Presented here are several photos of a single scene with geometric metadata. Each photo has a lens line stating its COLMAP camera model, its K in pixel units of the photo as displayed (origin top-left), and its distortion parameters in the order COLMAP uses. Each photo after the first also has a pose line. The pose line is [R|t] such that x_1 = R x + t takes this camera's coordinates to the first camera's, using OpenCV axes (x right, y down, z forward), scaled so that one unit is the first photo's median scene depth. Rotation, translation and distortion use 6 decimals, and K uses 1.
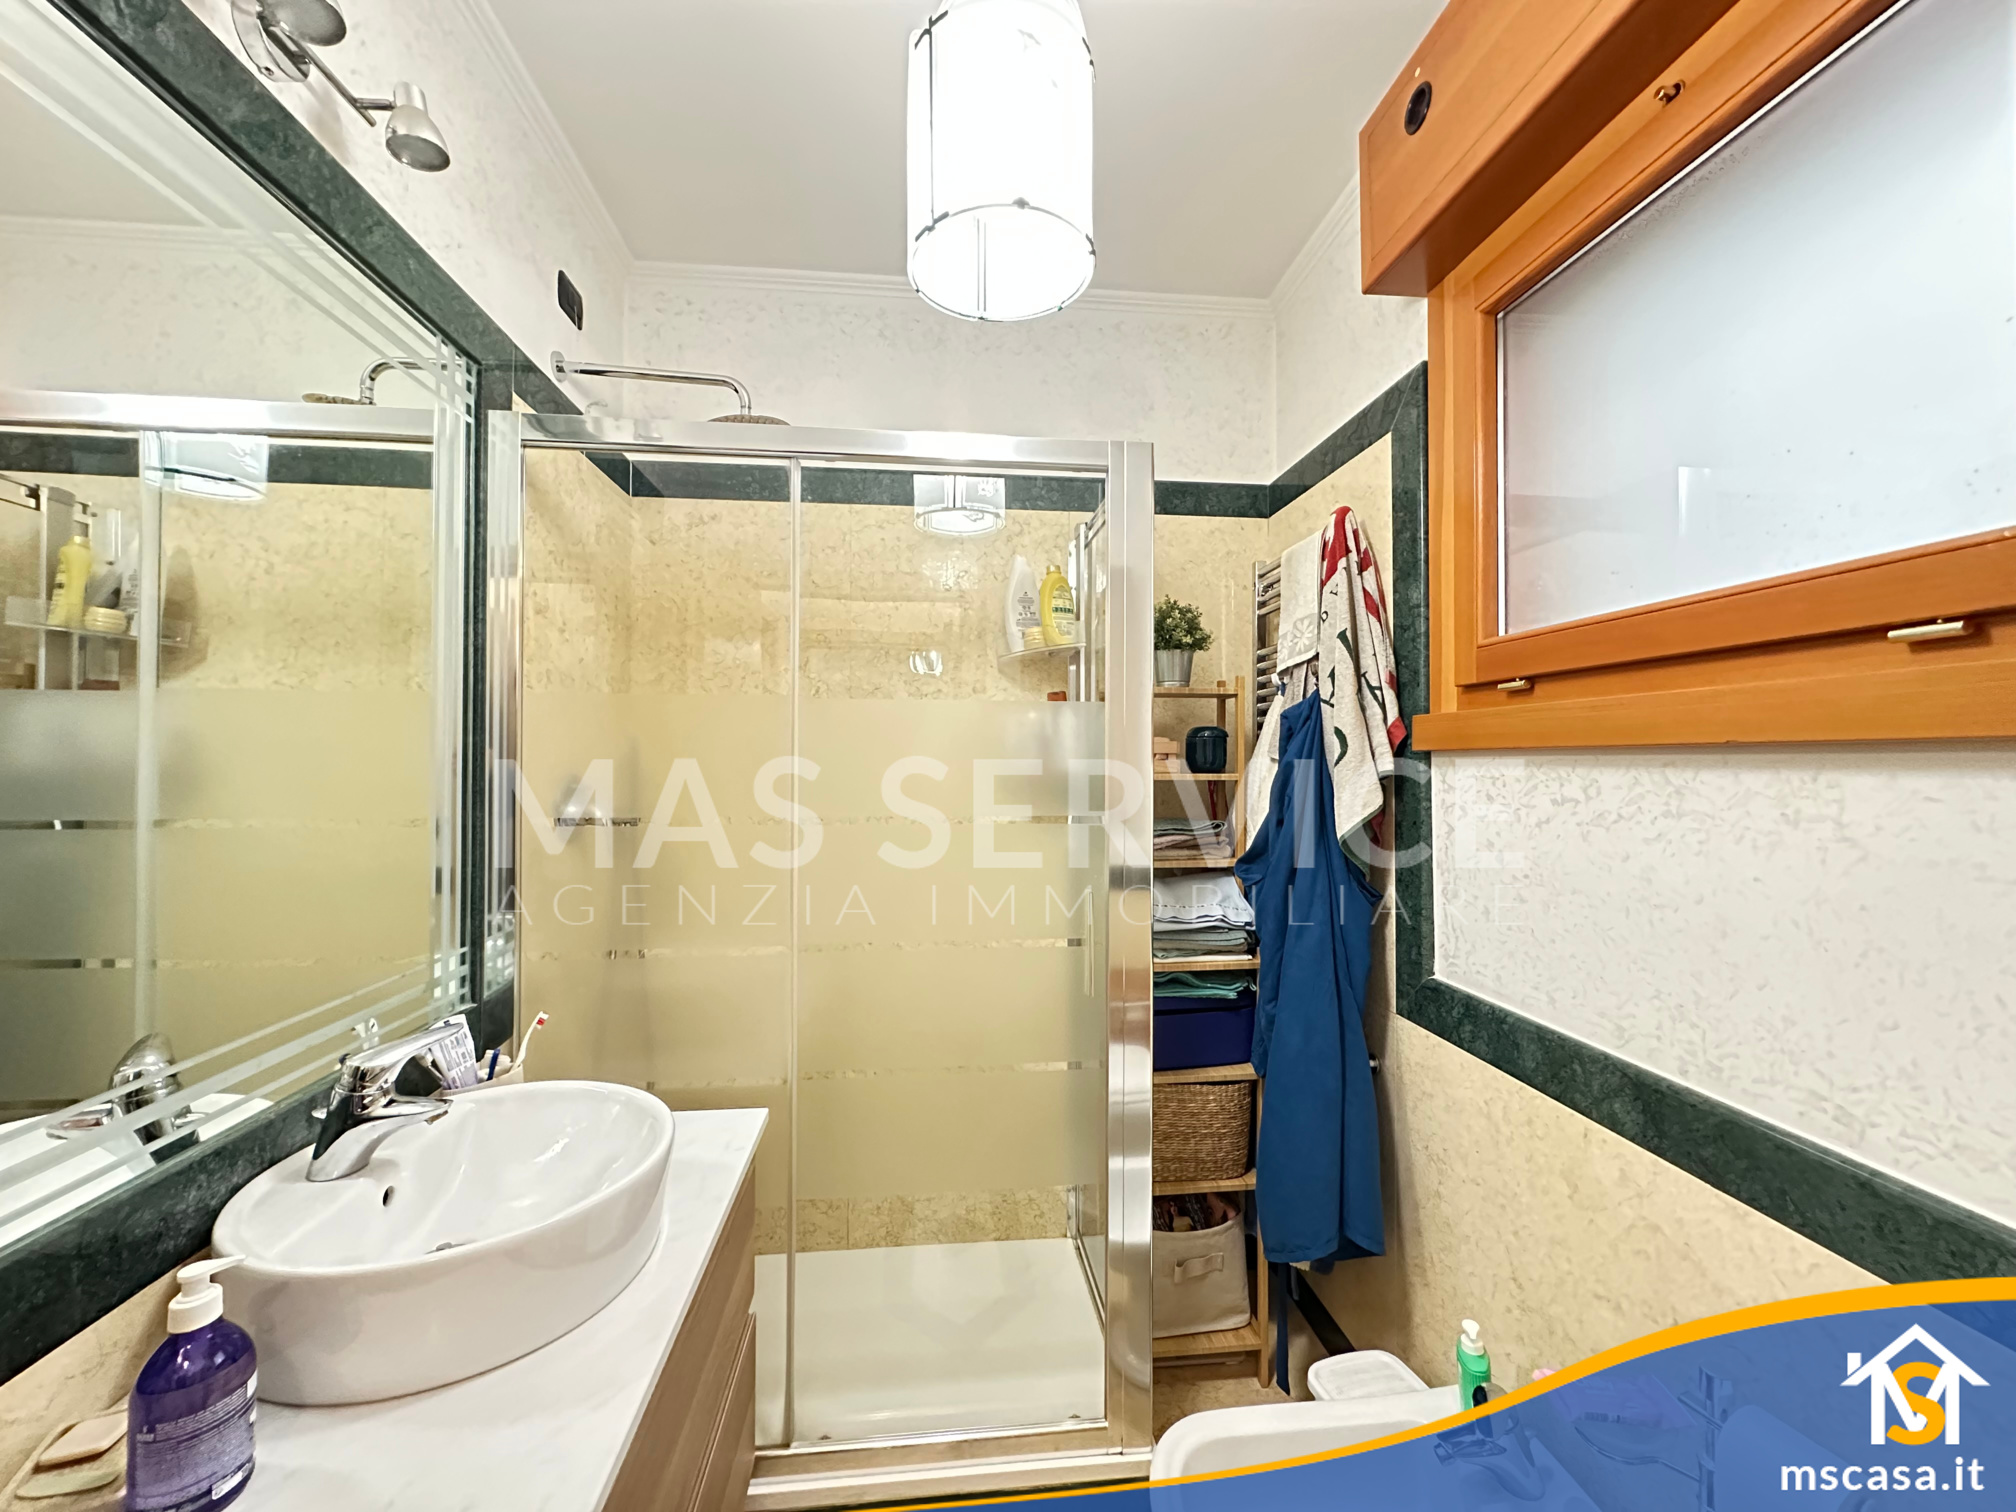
lens RADIAL K [[806.2, 0, 1020.4], [0, 806.2, 750.5], [0, 0, 1]] dist [-0.005327, 0.000972]
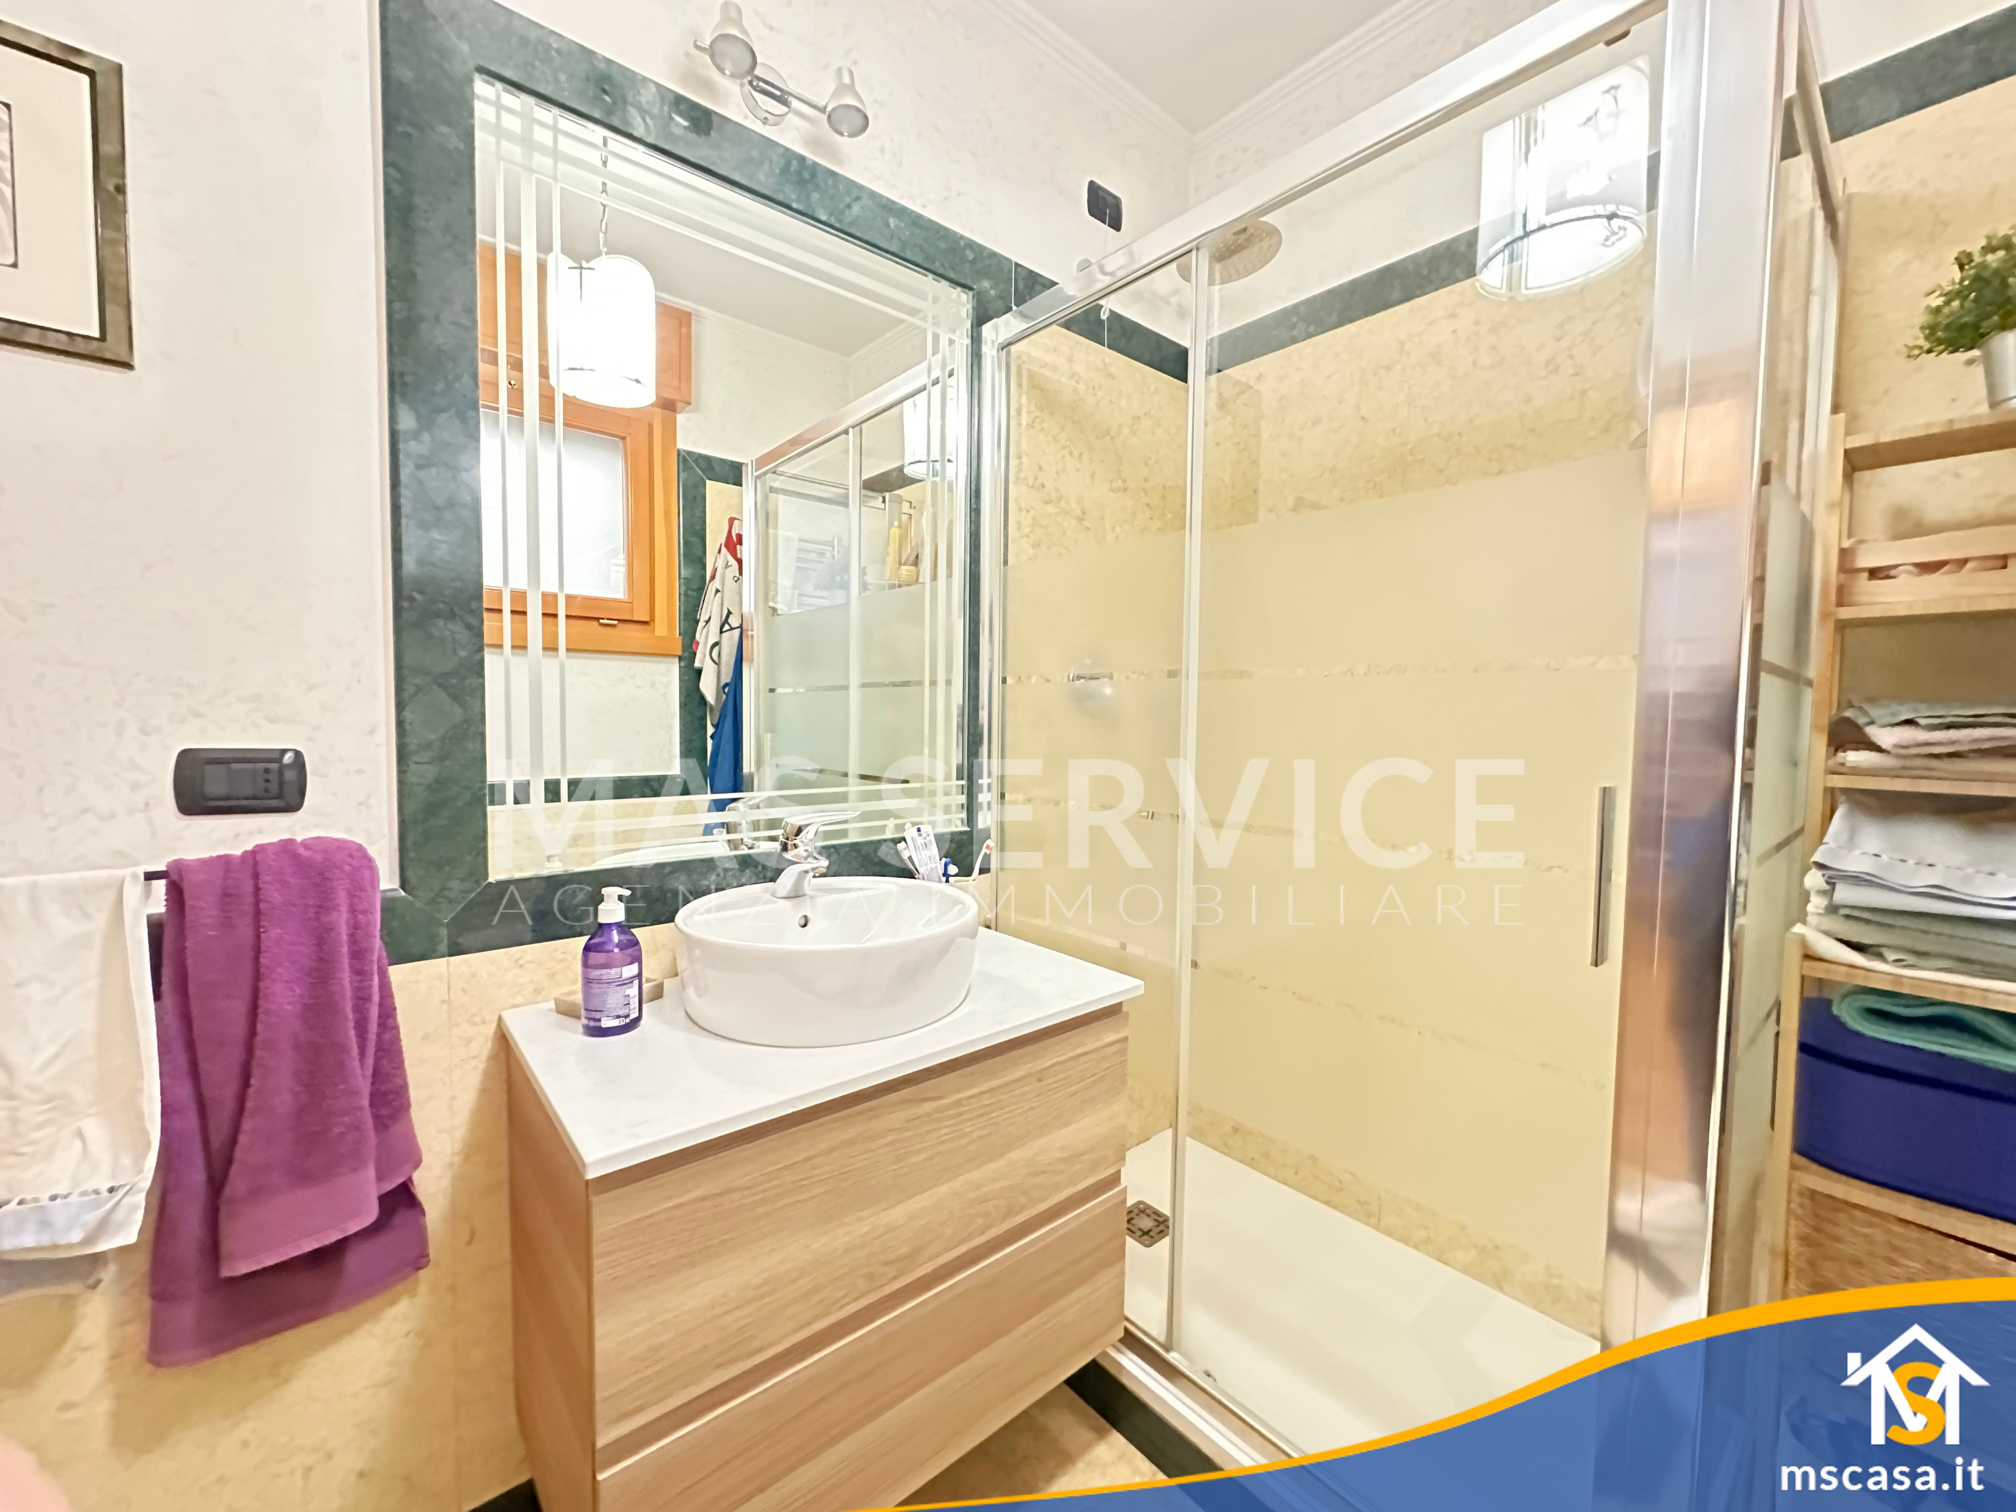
lens RADIAL K [[806.2, 0, 998.5], [0, 806.2, 751.8], [0, 0, 1]] dist [-0.005327, 0.000972]
pose [[0.553702, 0.044066, -0.831548, 0.309565], [-0.000444, 0.998614, 0.052624, 0.115293], [0.832715, -0.028768, 0.552954, 0.311362]]
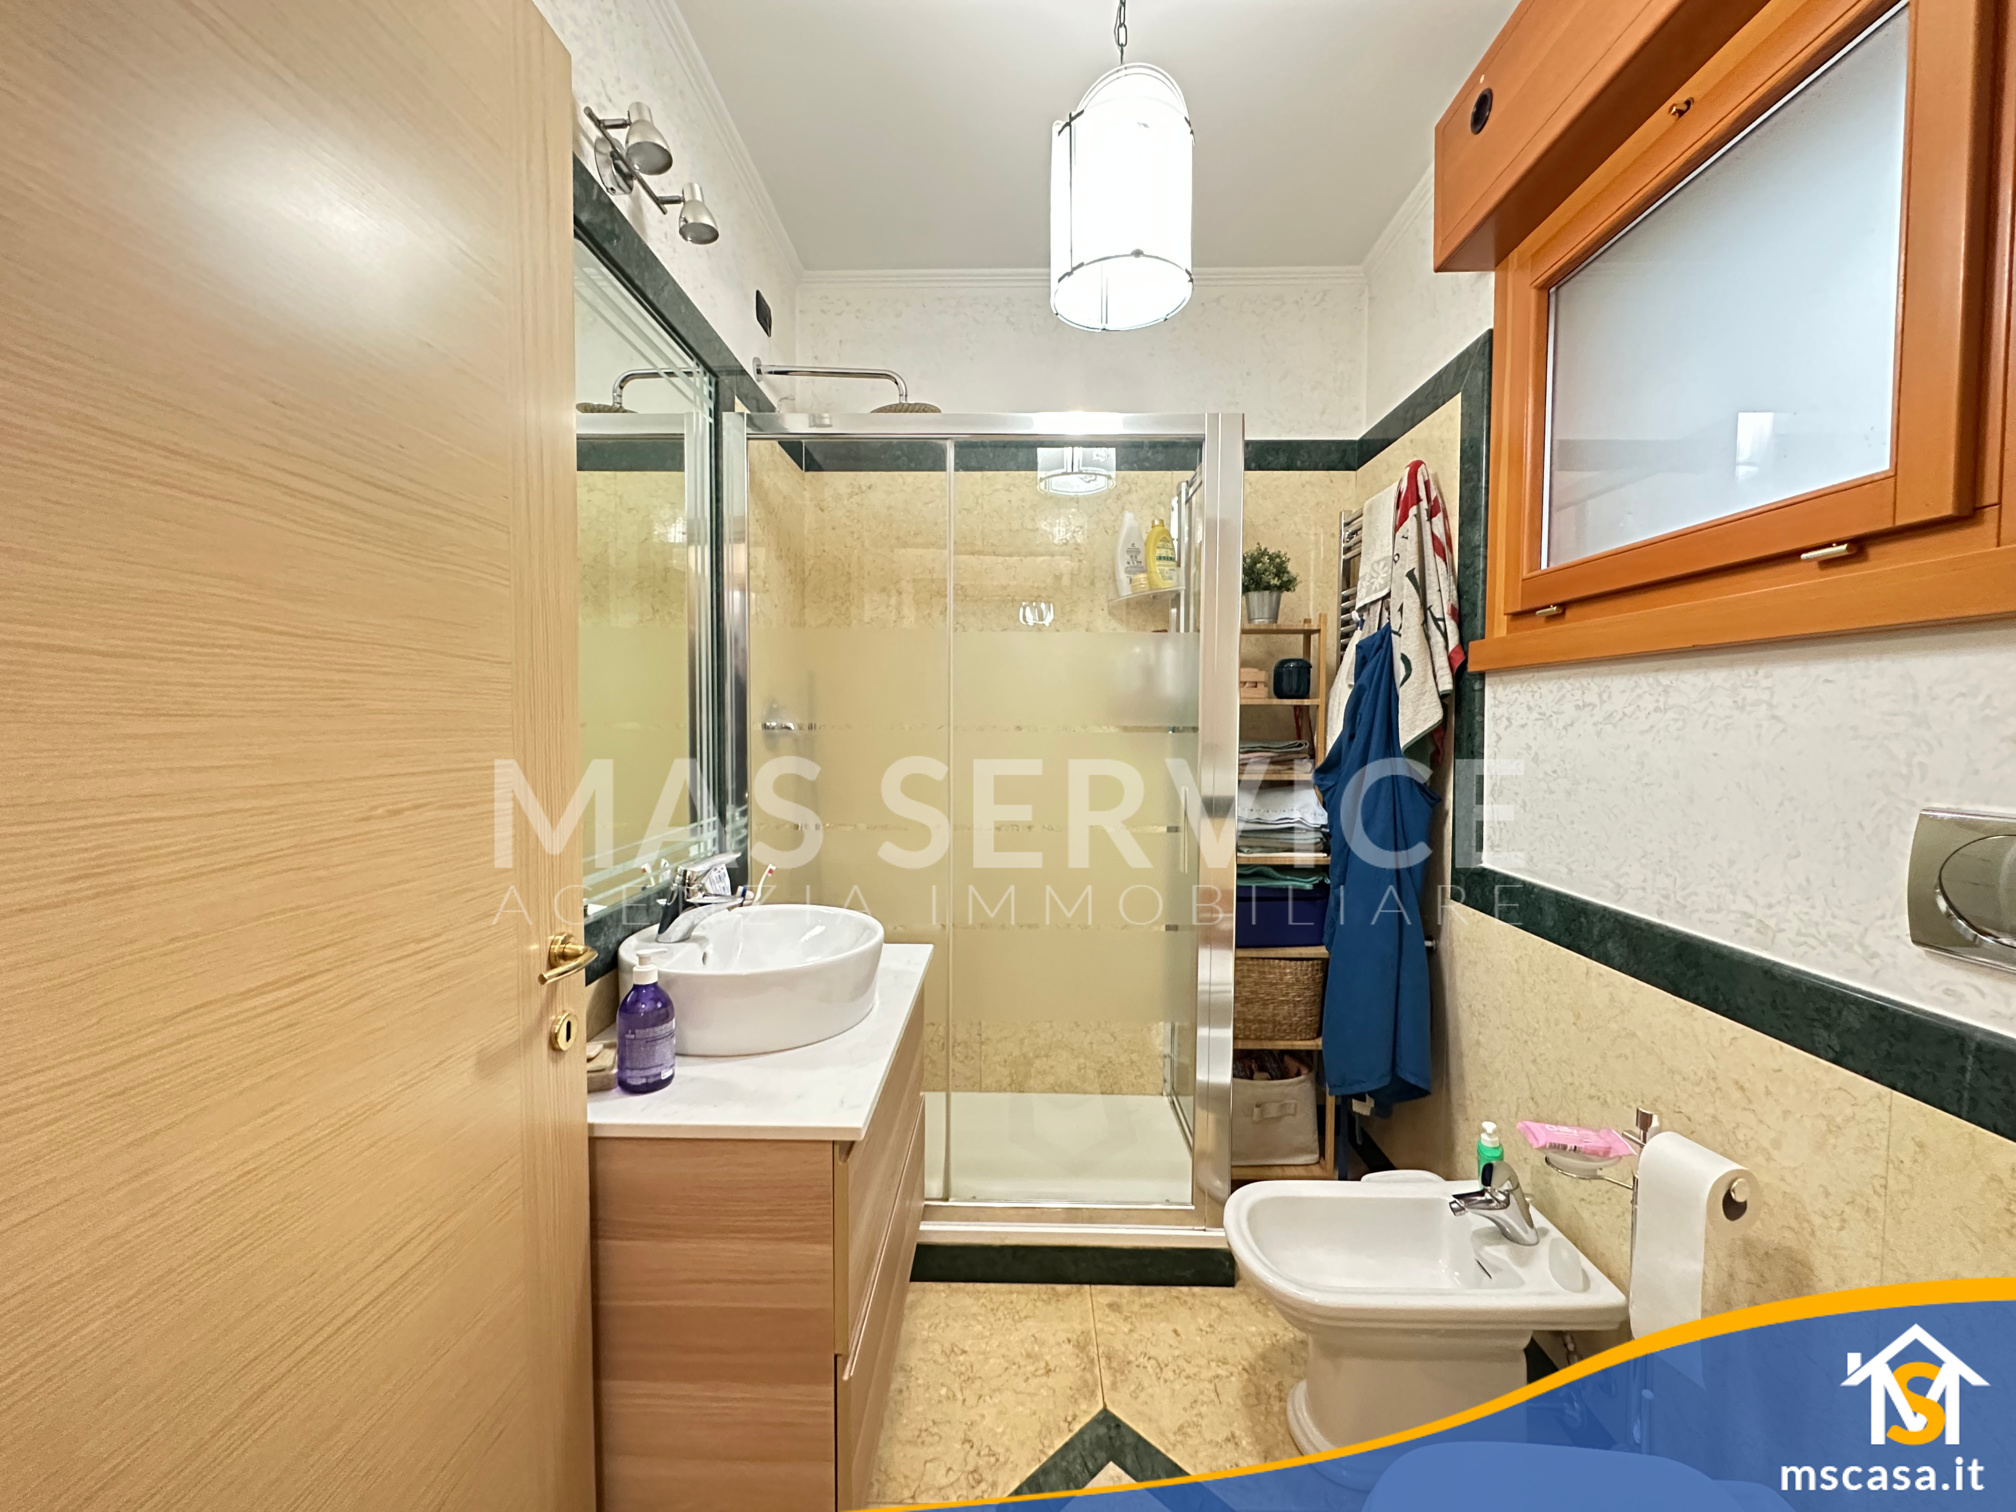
lens RADIAL K [[806.2, 0, 1014.4], [0, 806.2, 749.7], [0, 0, 1]] dist [-0.005327, 0.000972]
pose [[0.991397, 0.008717, -0.130600, -0.011148], [-0.002043, 0.998689, 0.051144, 0.051925], [0.130874, -0.050437, 0.990115, -0.235255]]
